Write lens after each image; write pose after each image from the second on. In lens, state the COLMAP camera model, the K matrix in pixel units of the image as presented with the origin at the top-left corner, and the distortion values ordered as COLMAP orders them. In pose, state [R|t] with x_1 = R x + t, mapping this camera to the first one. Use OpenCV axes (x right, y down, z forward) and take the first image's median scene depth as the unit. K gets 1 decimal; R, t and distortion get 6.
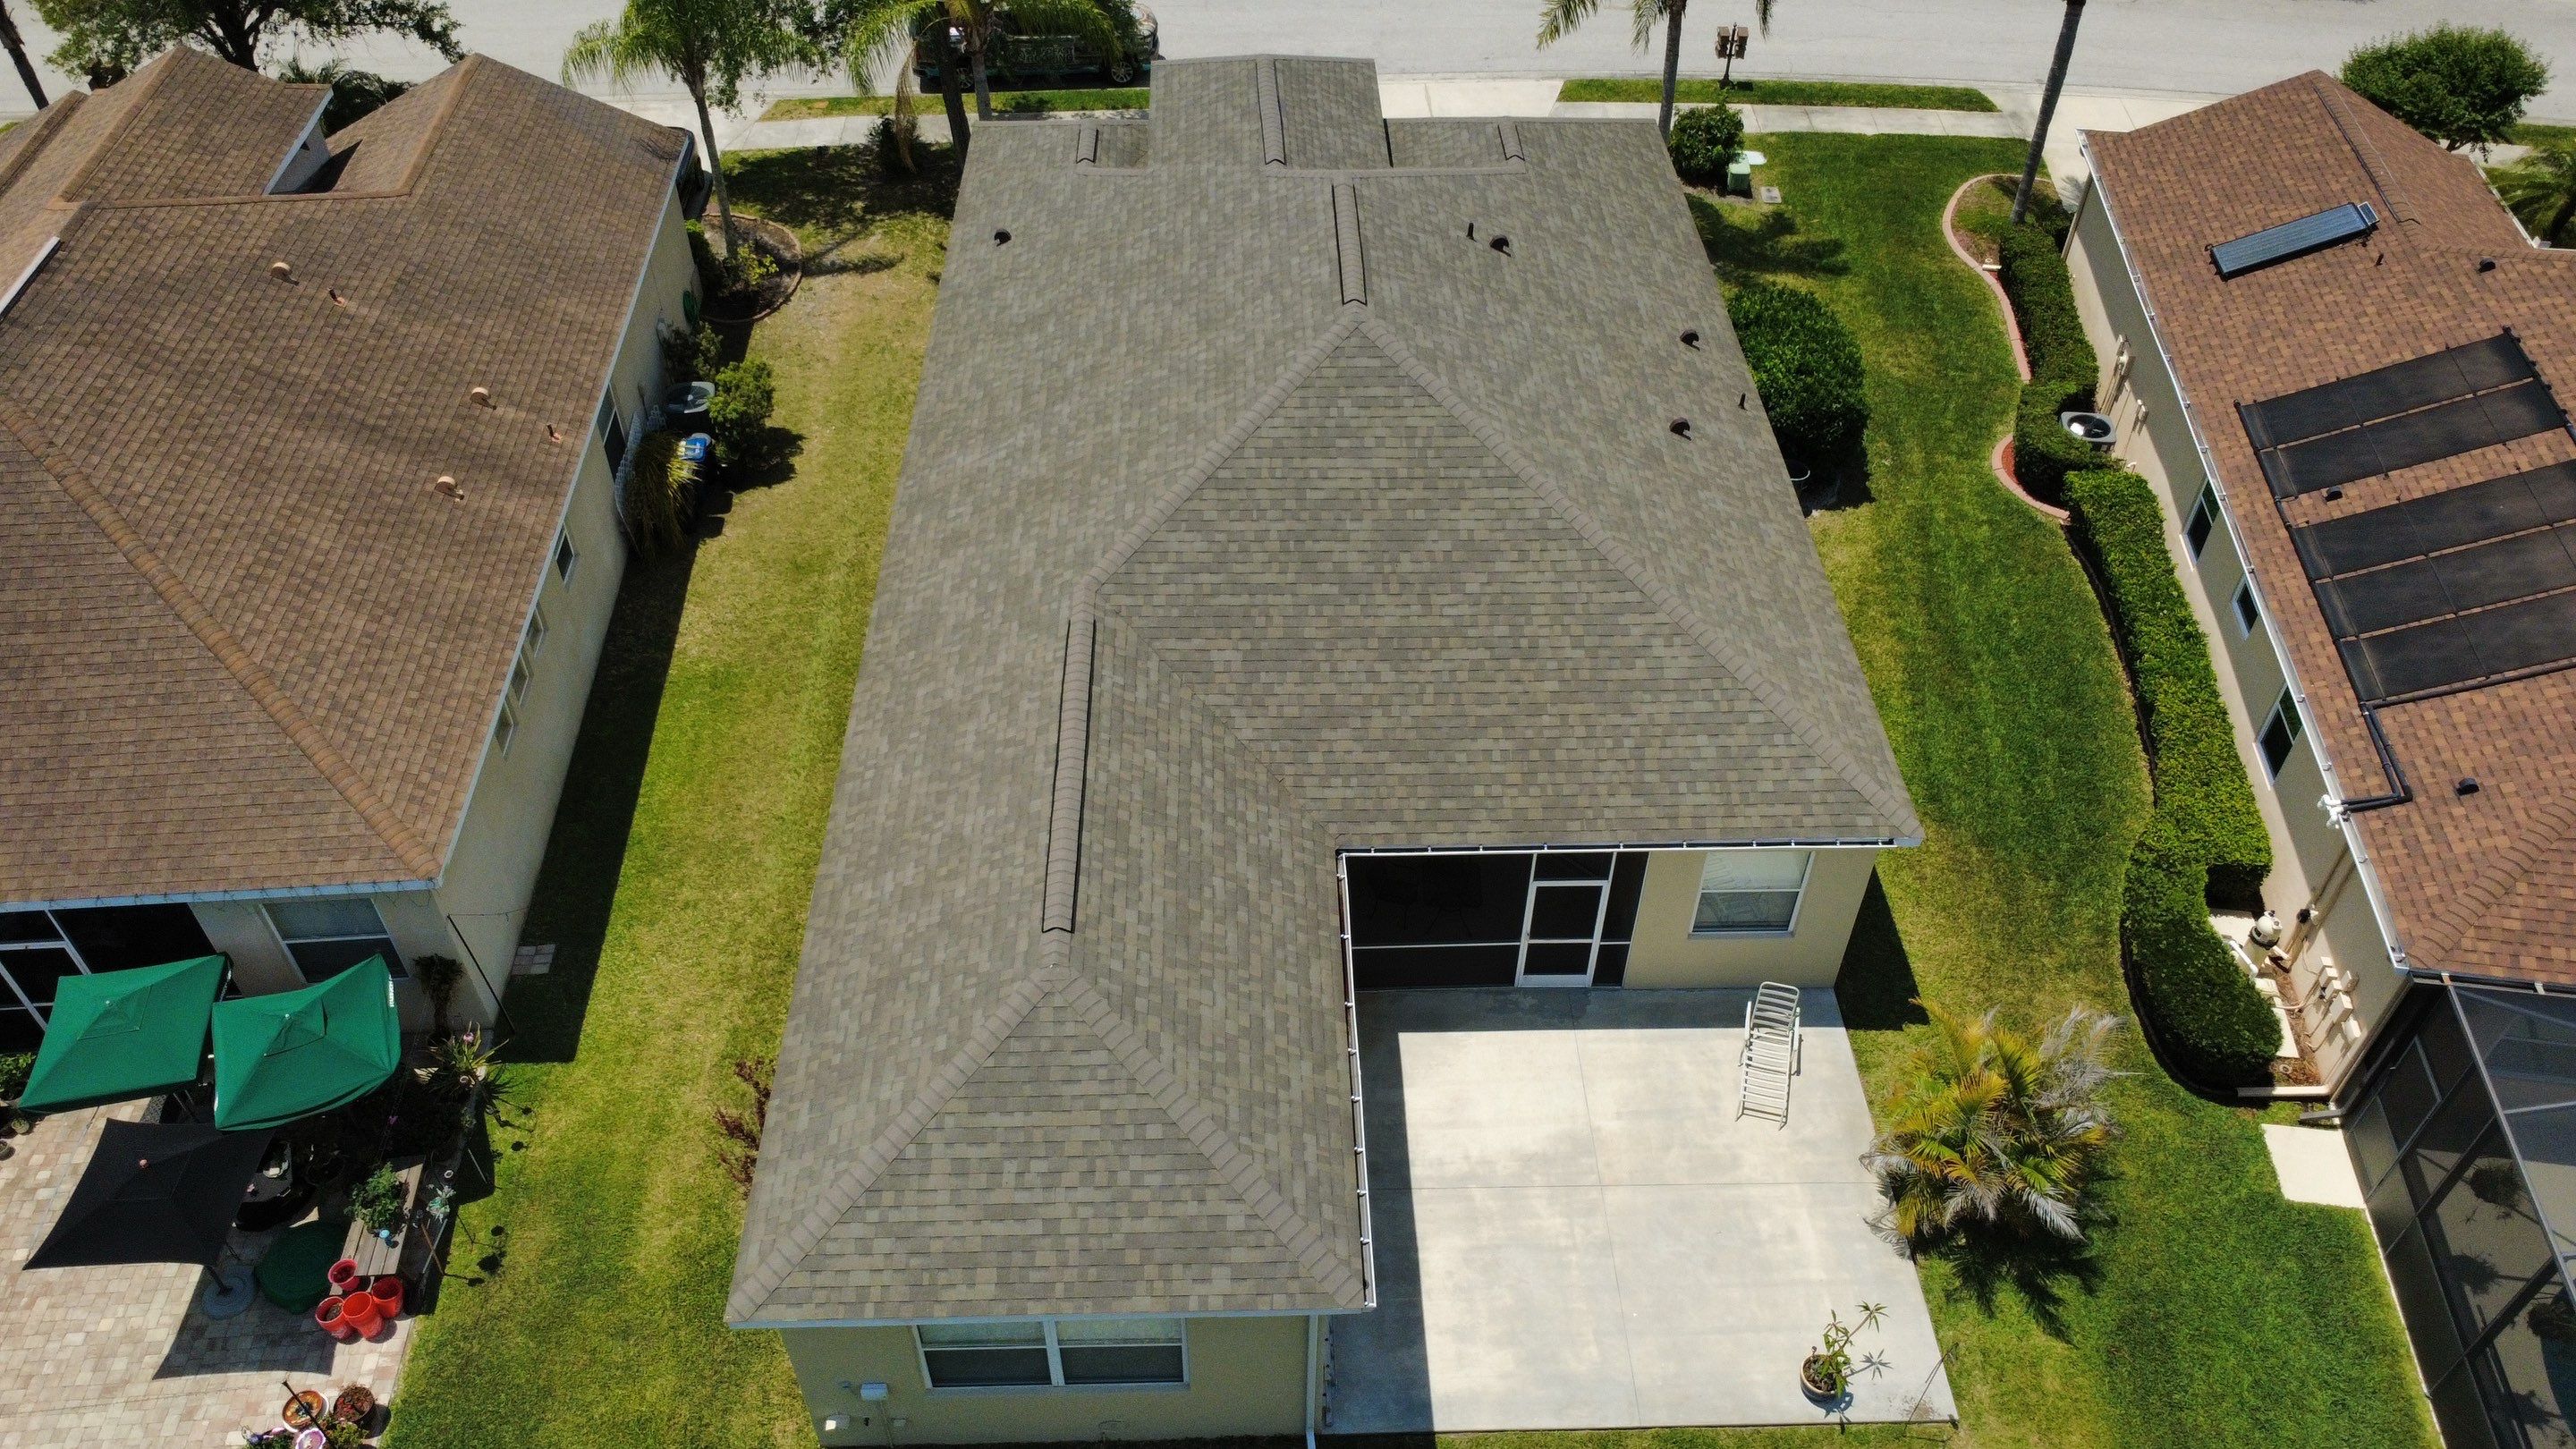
lens RADIAL K [[1874.8, 0, 1284.4], [0, 1874.8, 721.3], [0, 0, 1]] dist [-0.000658, 0.002752]
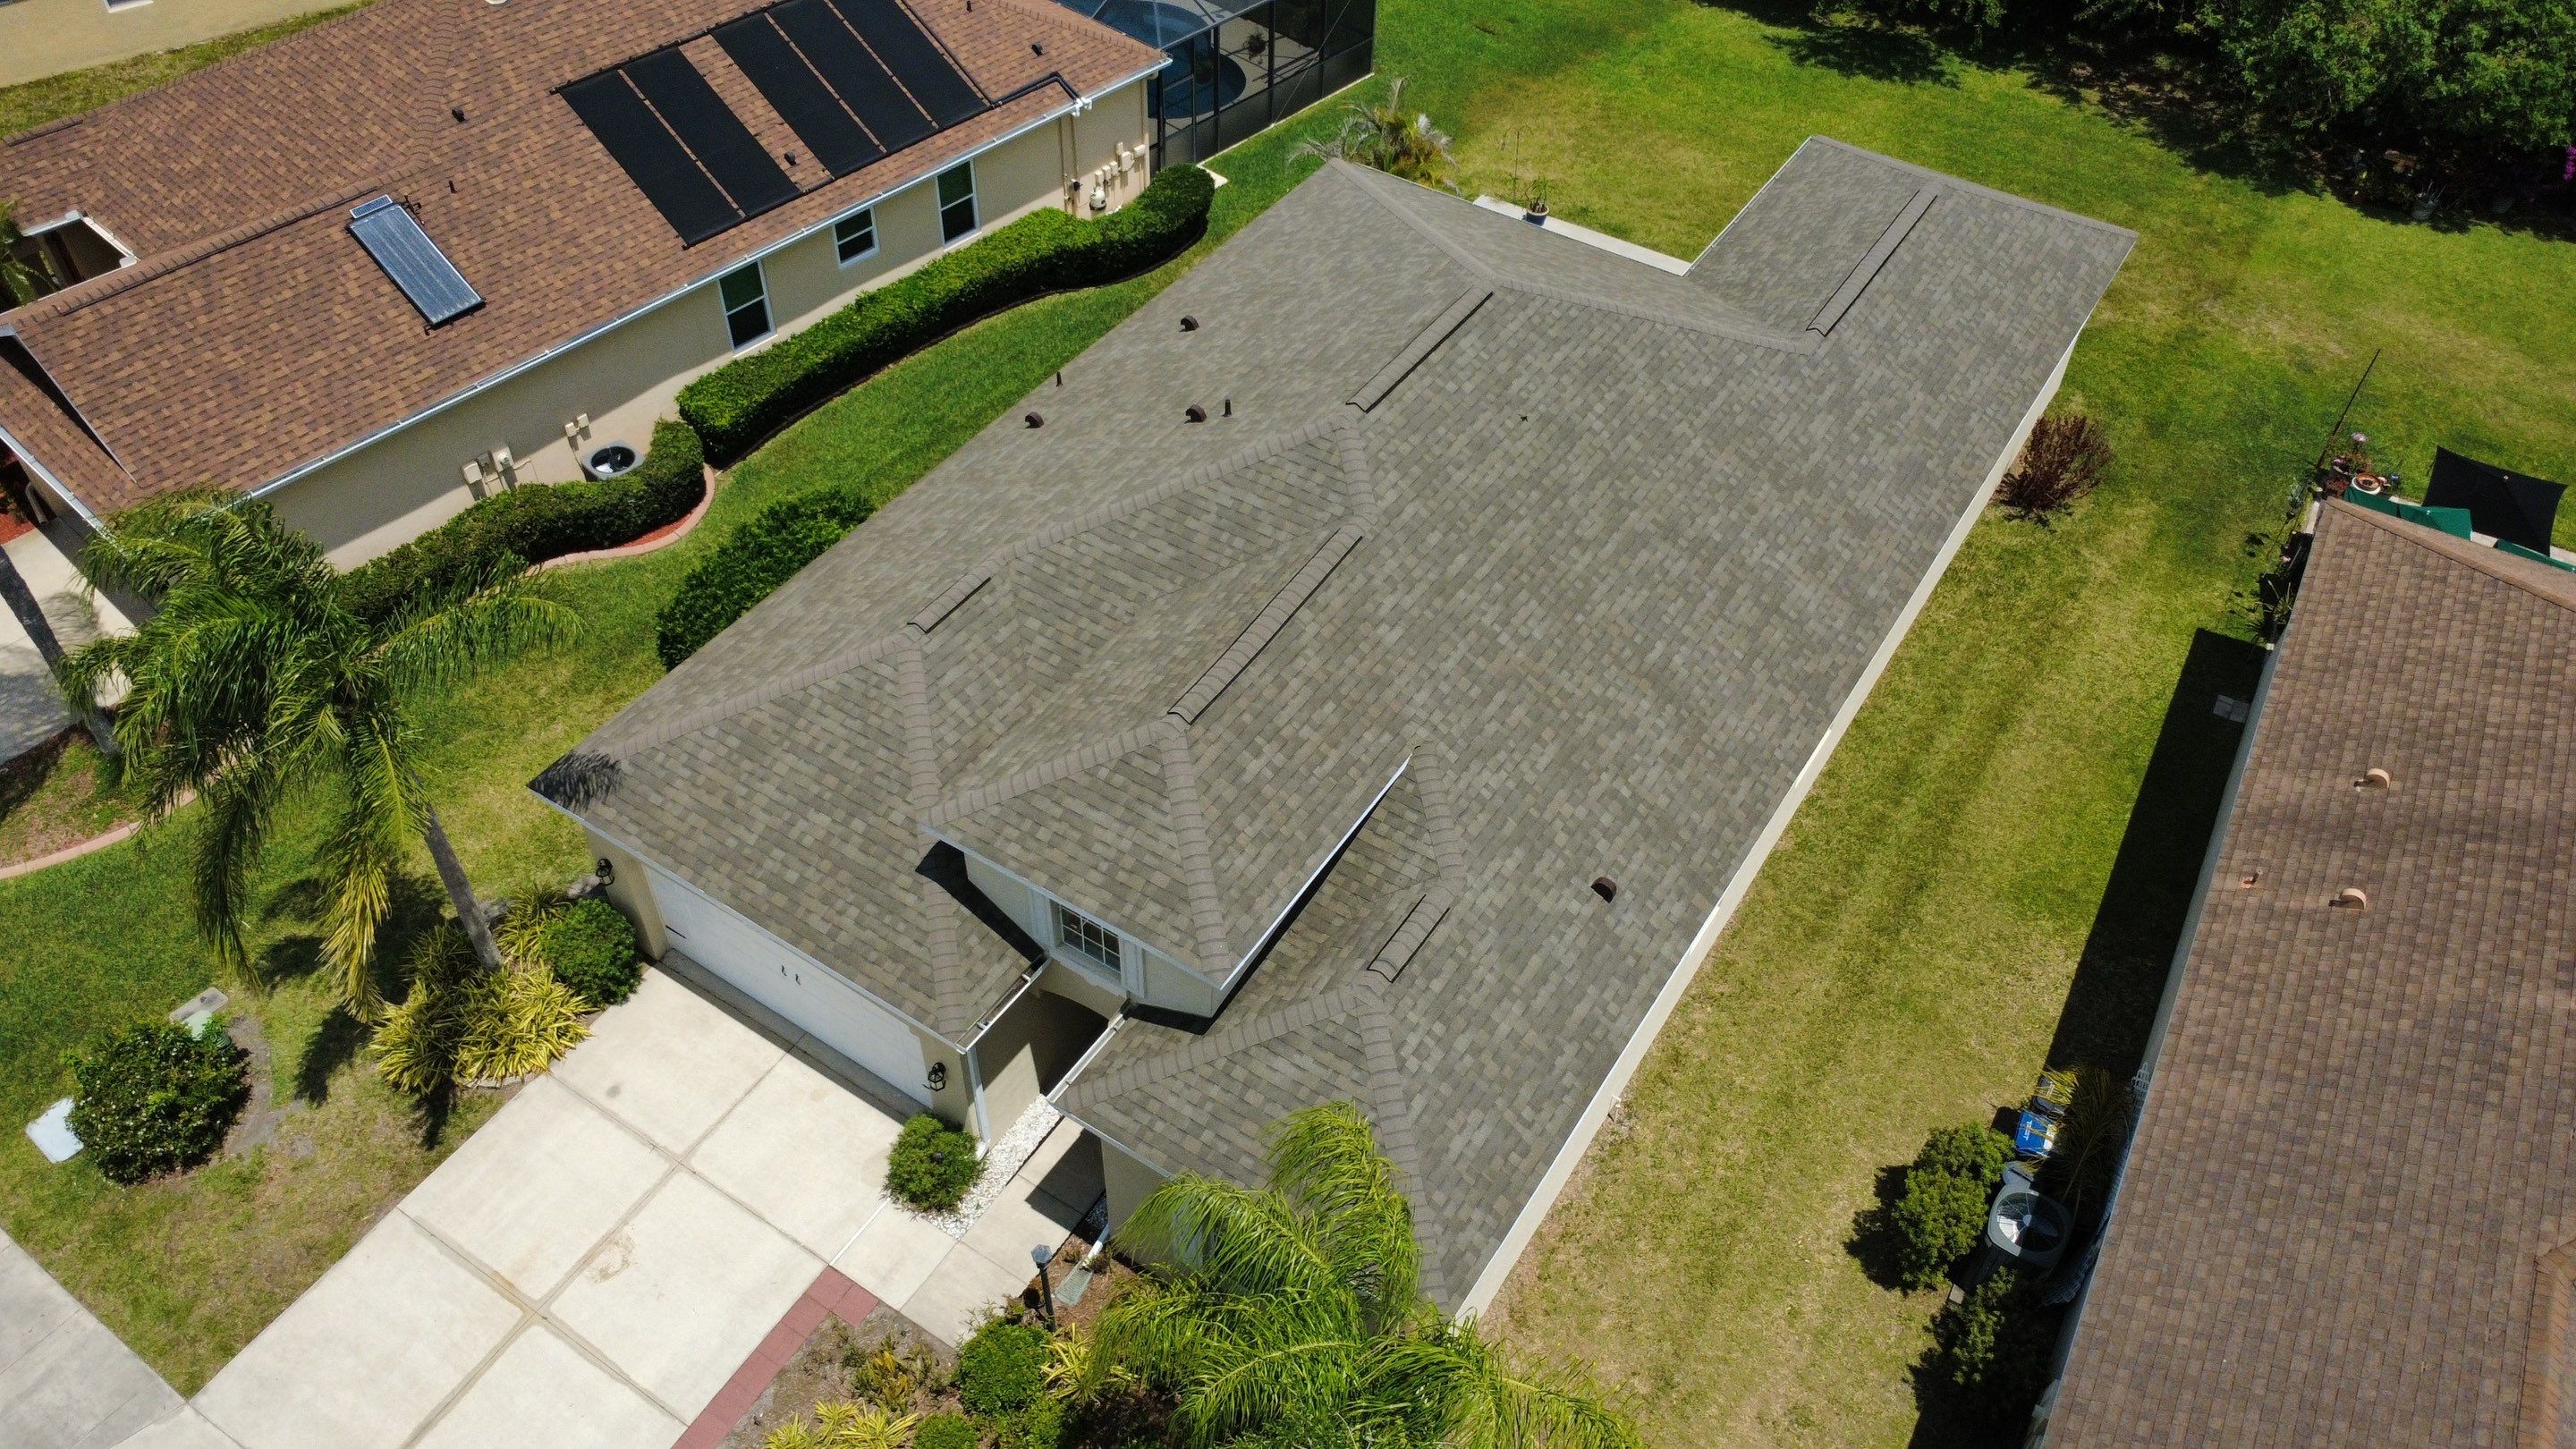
lens RADIAL K [[1874.8, 0, 1286.1], [0, 1874.8, 722.7], [0, 0, 1]] dist [-0.000658, 0.002752]
pose [[-0.822853, -0.423886, 0.378462, -0.374115], [0.369556, 0.106753, 0.923056, -1.221497], [-0.431672, 0.899402, 0.068808, 1.224915]]
